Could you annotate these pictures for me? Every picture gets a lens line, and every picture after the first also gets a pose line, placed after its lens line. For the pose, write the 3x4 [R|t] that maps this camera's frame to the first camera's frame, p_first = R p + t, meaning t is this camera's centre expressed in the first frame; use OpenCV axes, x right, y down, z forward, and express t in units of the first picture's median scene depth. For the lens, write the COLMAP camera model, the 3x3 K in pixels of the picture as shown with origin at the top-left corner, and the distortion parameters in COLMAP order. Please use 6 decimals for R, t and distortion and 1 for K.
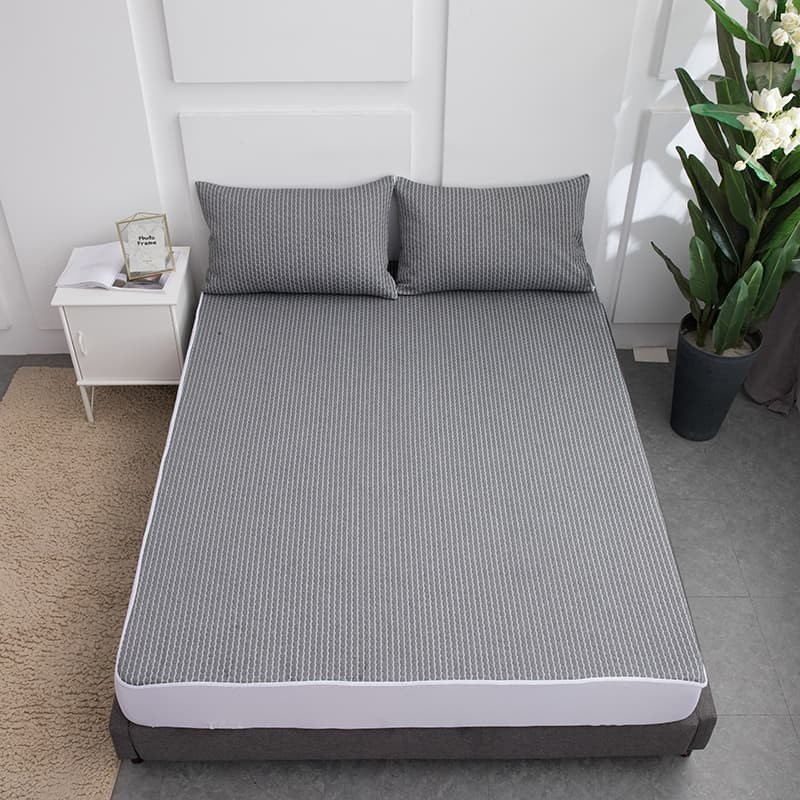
lens RADIAL K [[930.1, 0, 455.3], [0, 930.1, 399.9], [0, 0, 1]] dist [-0.129295, 0.073696]
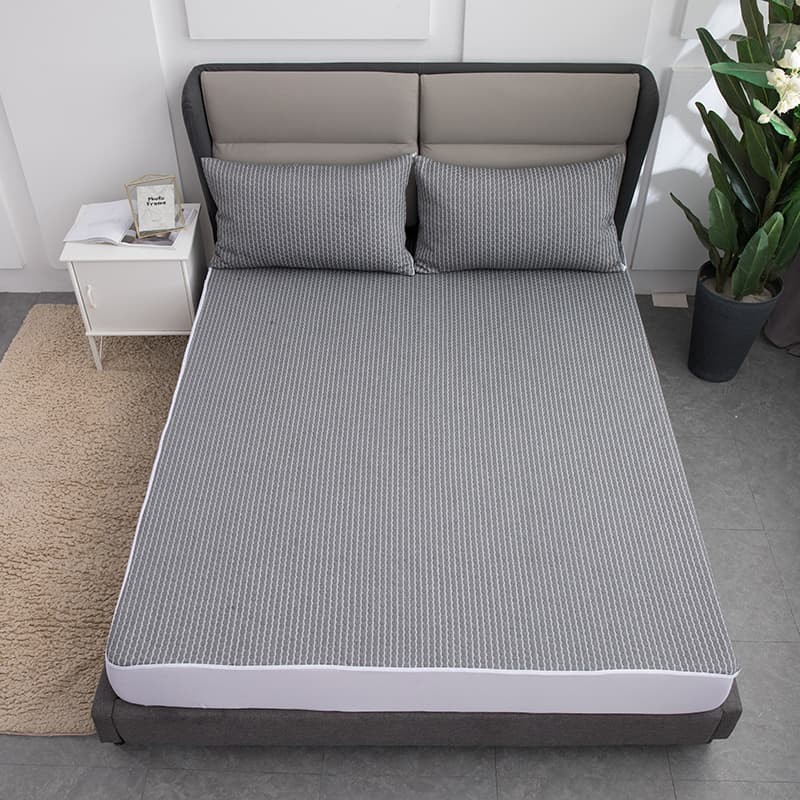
lens RADIAL K [[1111.1, 0, 400.0], [0, 1111.1, 400.0], [0, 0, 1]] dist [-0.205442, 0.175389]
pose [[0.997106, 0.025814, -0.071507, 0.009573], [-0.032238, 0.995402, -0.090195, 0.144567], [0.068850, 0.092239, 0.993354, -0.144995]]
